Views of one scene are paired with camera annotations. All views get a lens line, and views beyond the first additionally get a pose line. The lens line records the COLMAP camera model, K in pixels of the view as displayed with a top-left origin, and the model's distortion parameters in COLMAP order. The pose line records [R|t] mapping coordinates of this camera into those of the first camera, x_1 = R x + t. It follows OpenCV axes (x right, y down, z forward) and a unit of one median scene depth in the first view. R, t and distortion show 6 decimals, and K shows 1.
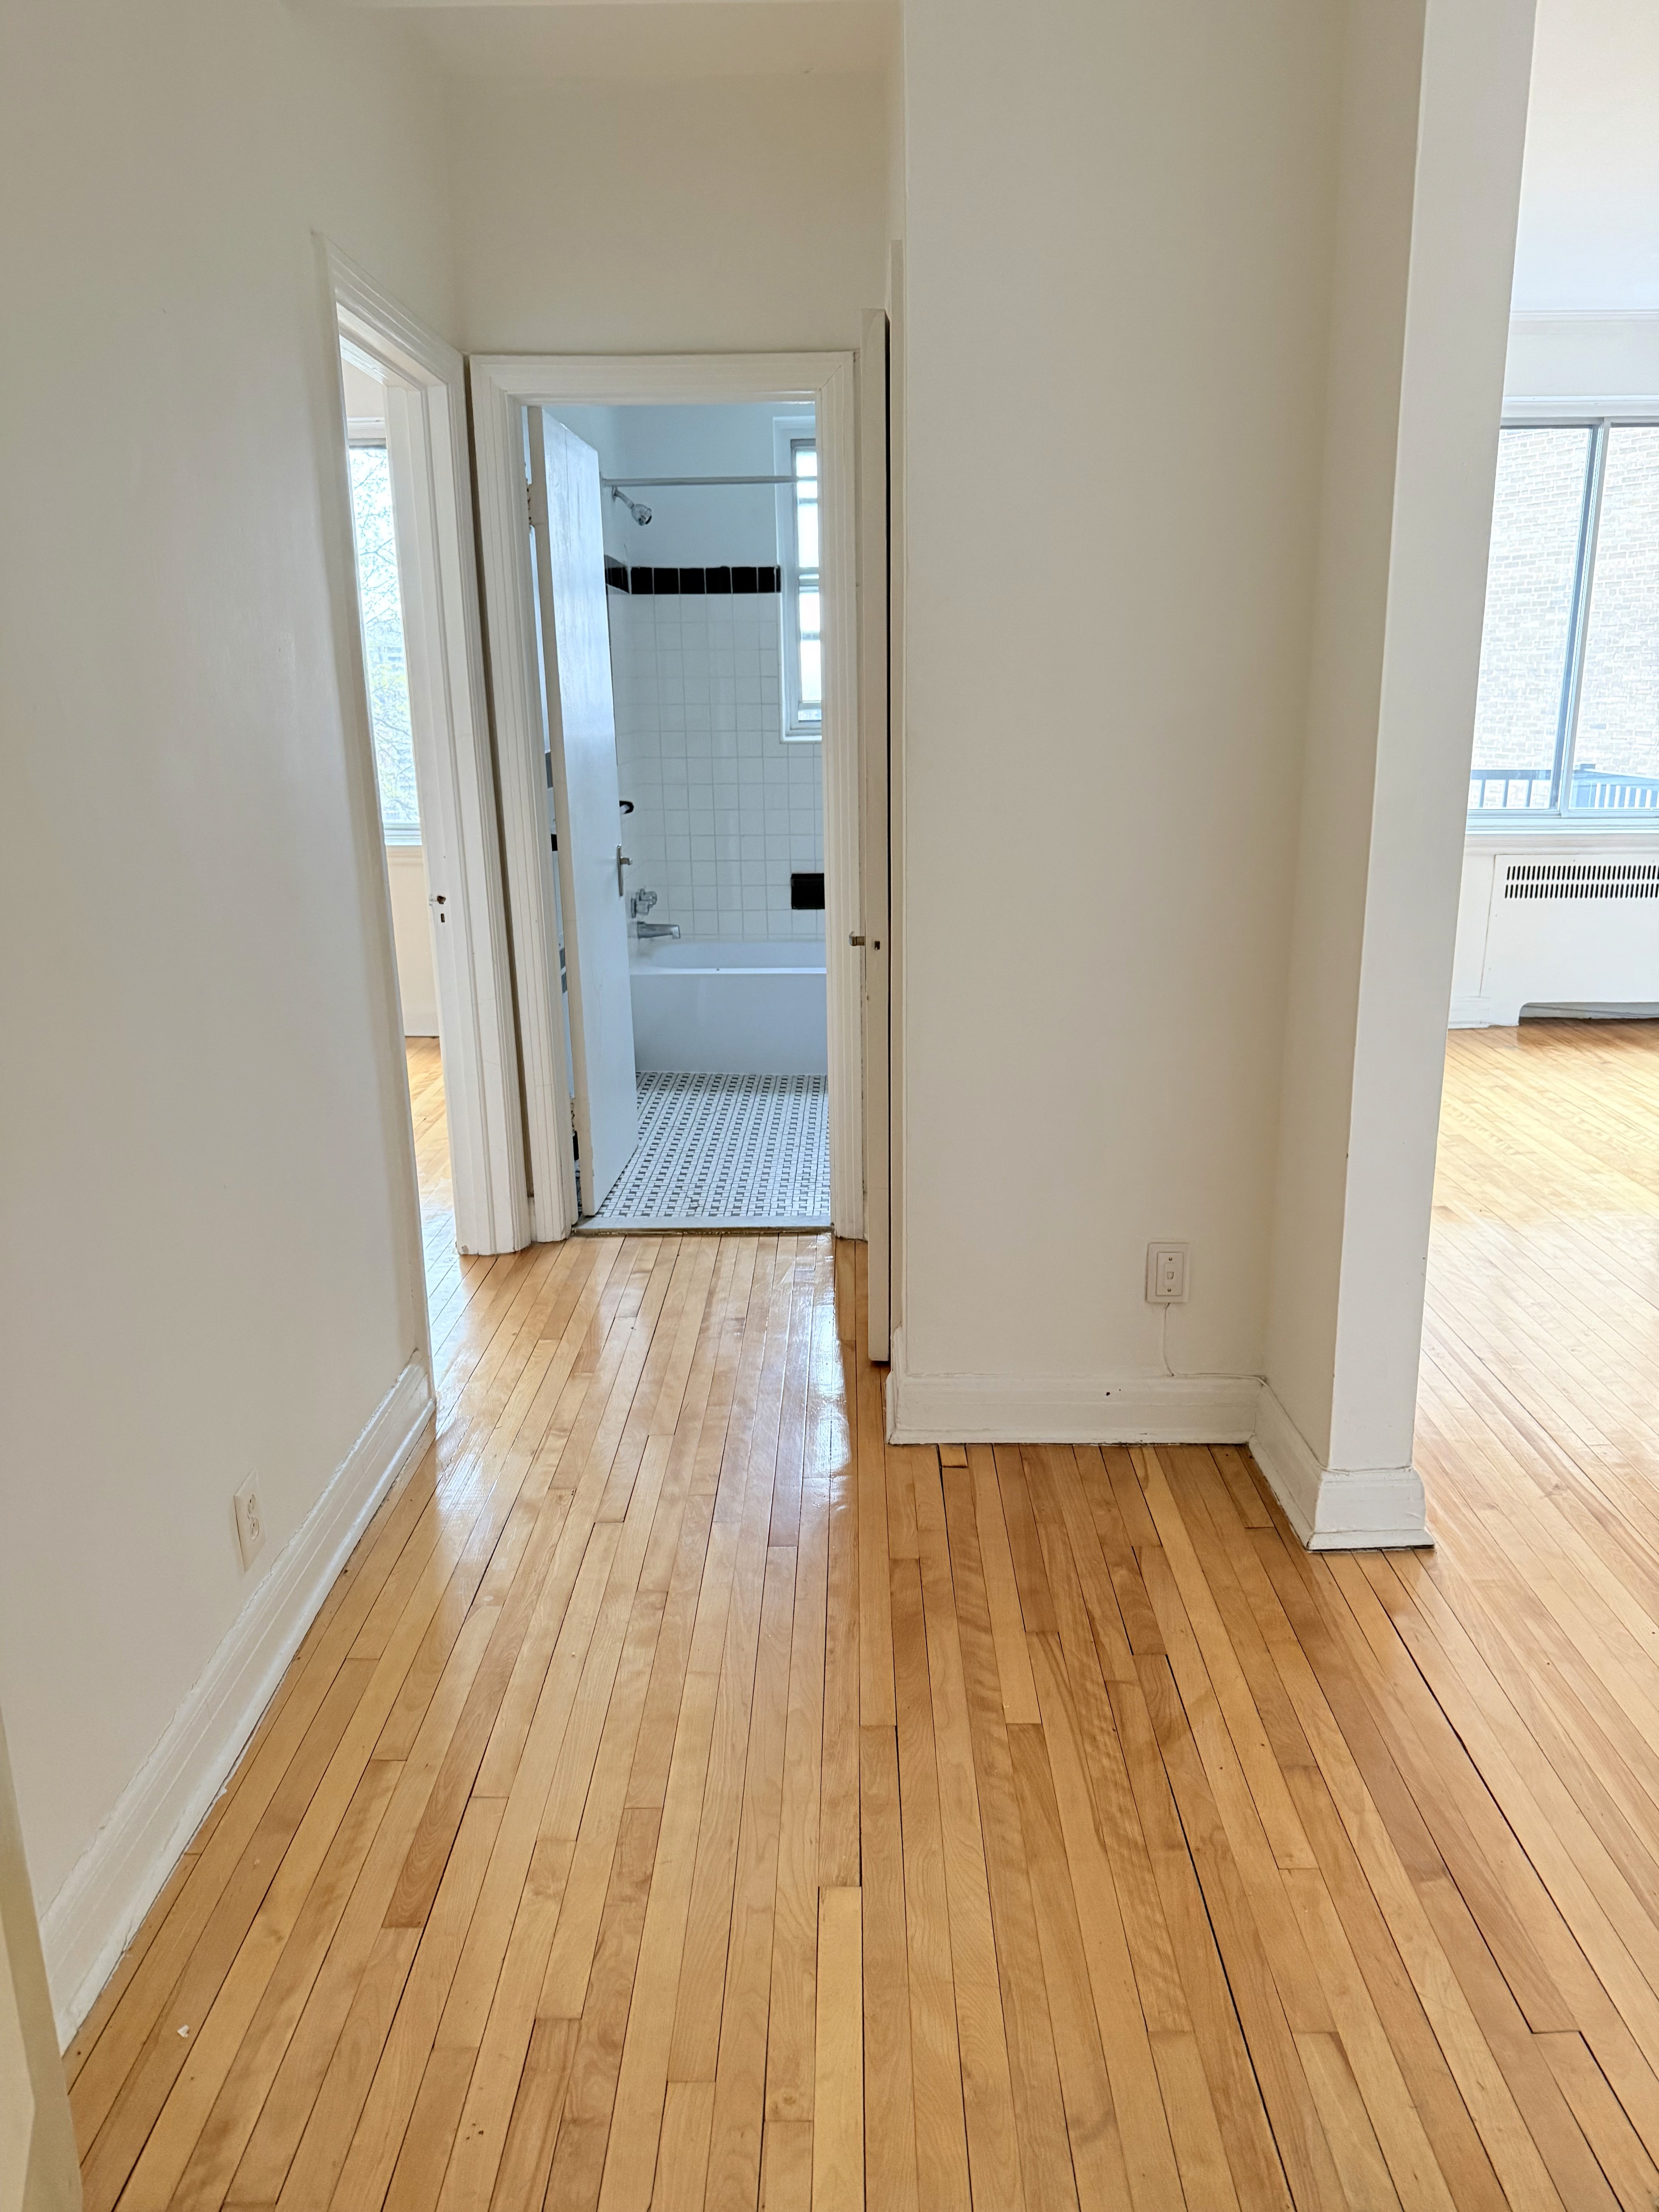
lens RADIAL K [[1534.4, 0, 829.5], [0, 1534.4, 1106.0], [0, 0, 1]] dist [0.007425, 0.000825]
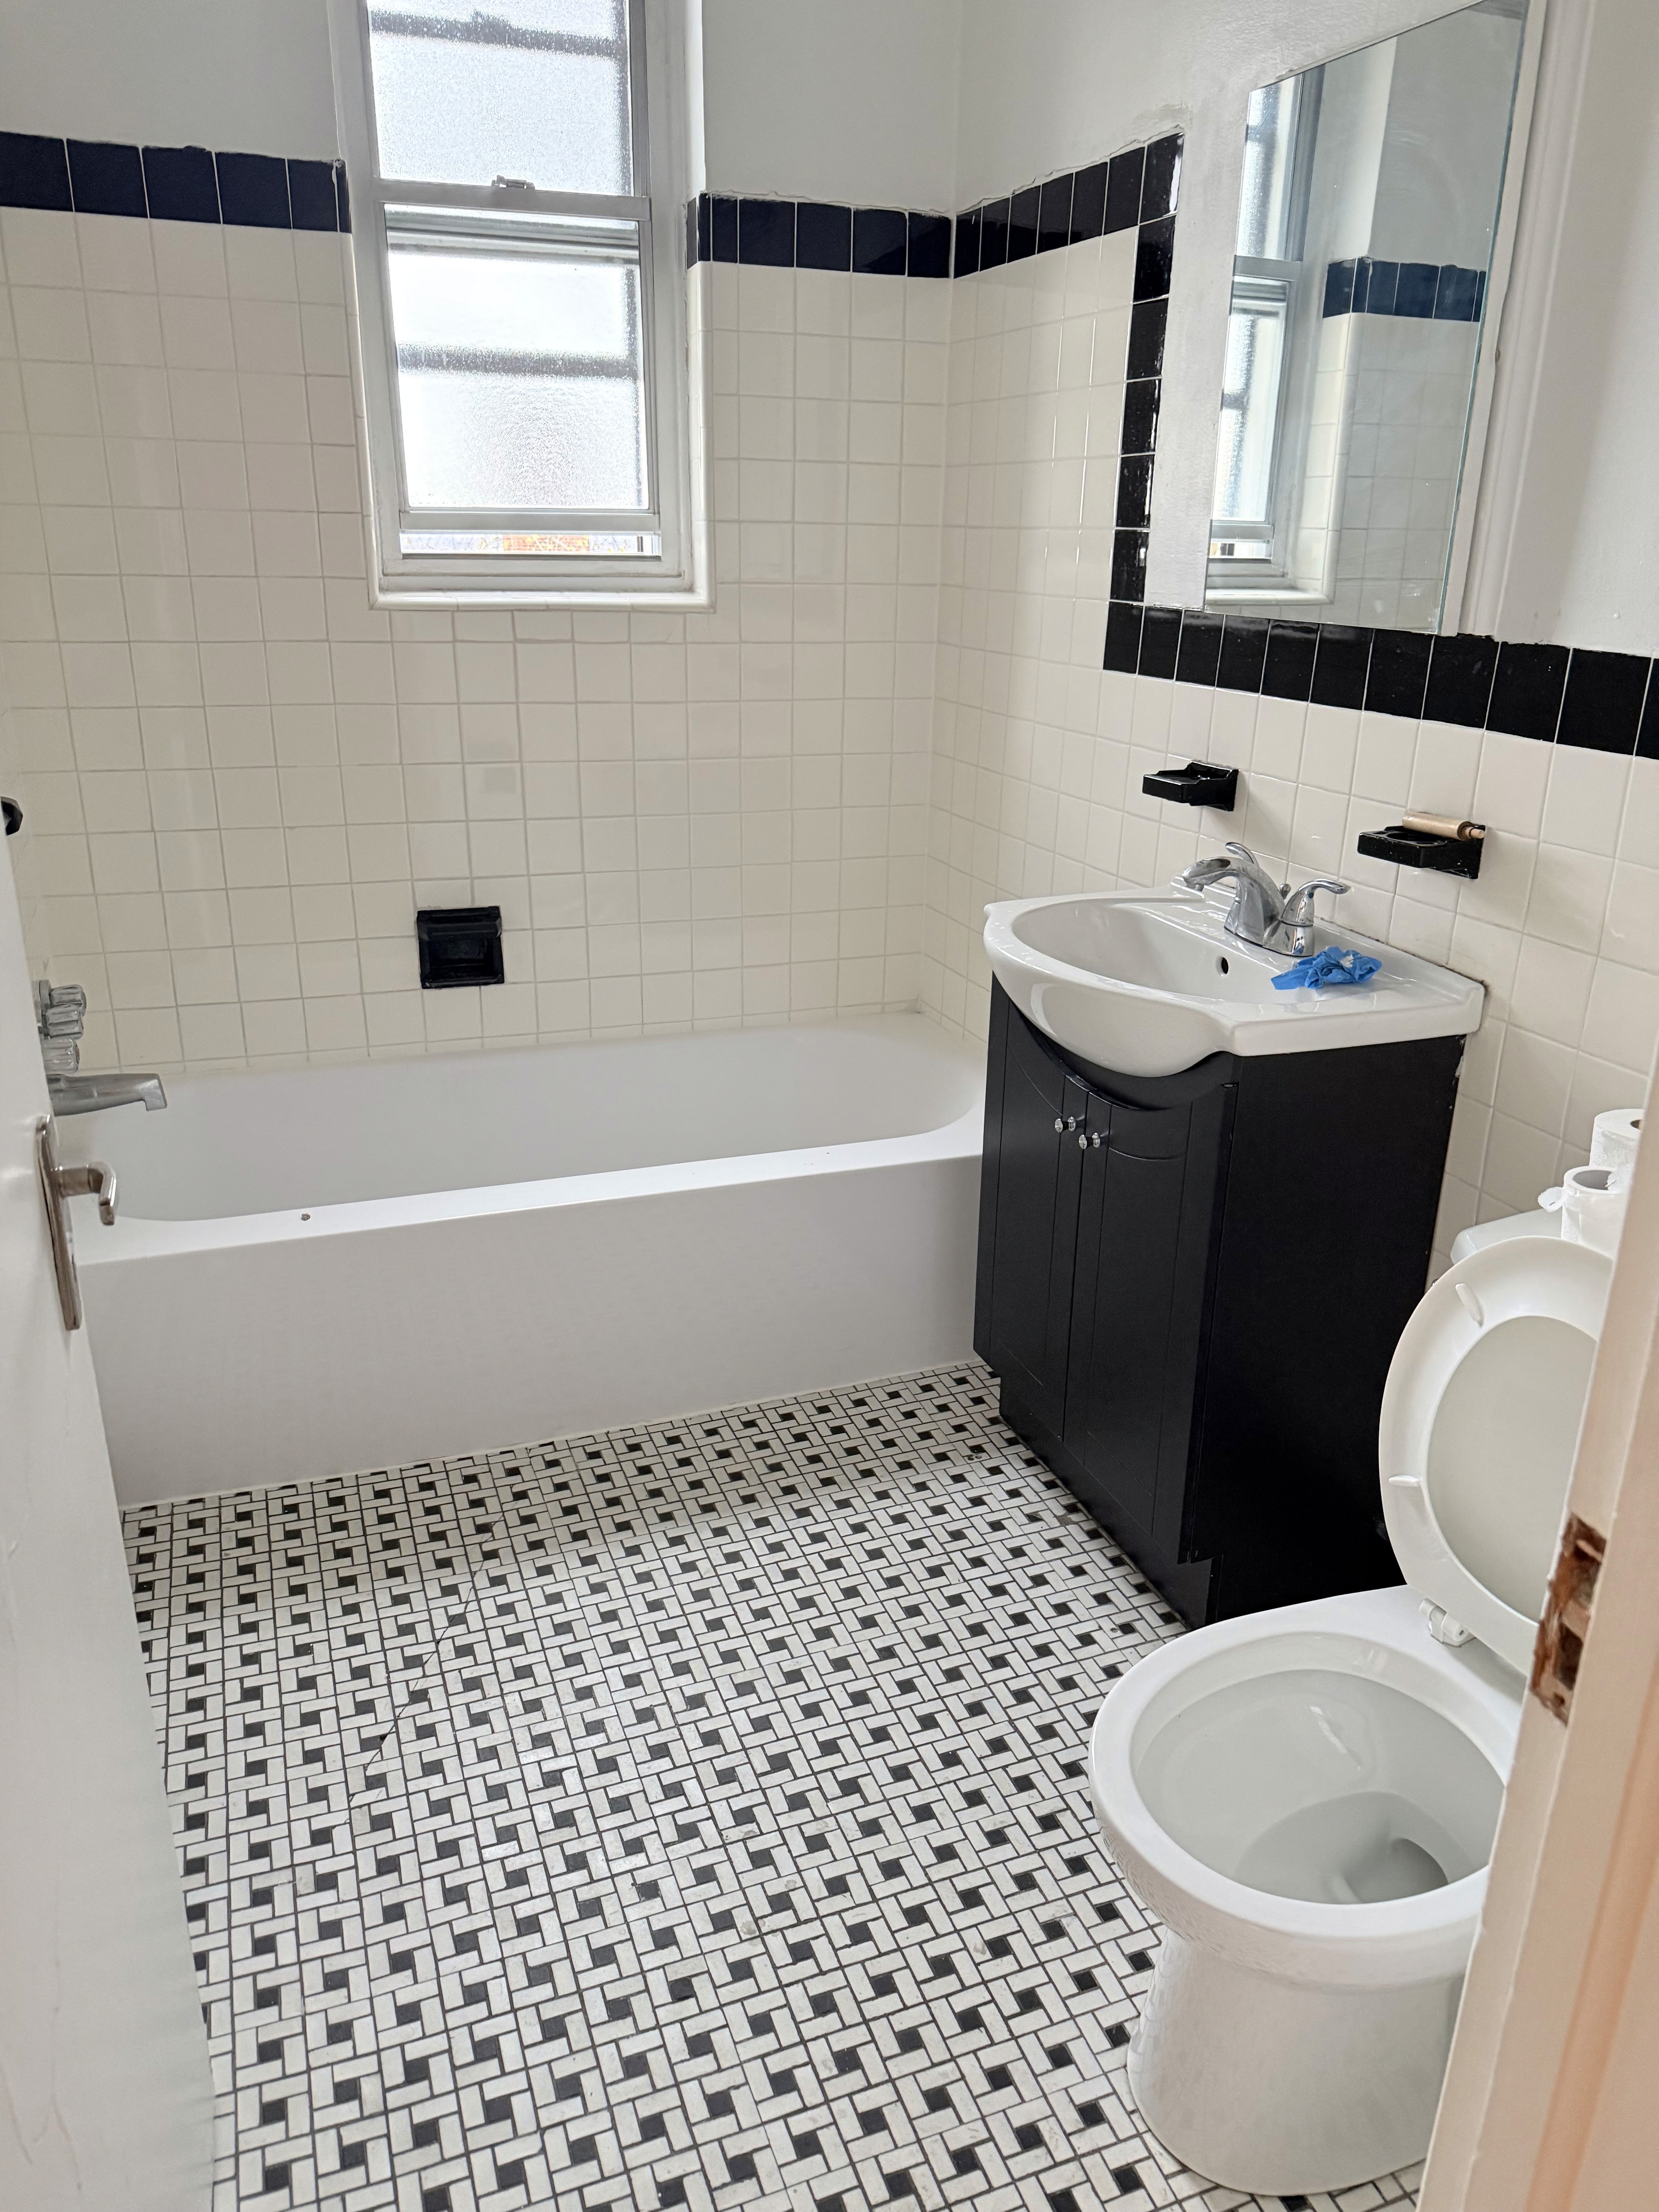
lens RADIAL K [[1530.9, 0, 832.1], [0, 1530.9, 1032.1], [0, 0, 1]] dist [0.002831, 0.001788]
pose [[0.922300, -0.091530, 0.375480, -0.086152], [0.071257, 0.995167, 0.067561, -0.142946], [-0.379849, -0.035556, 0.924365, 0.571078]]
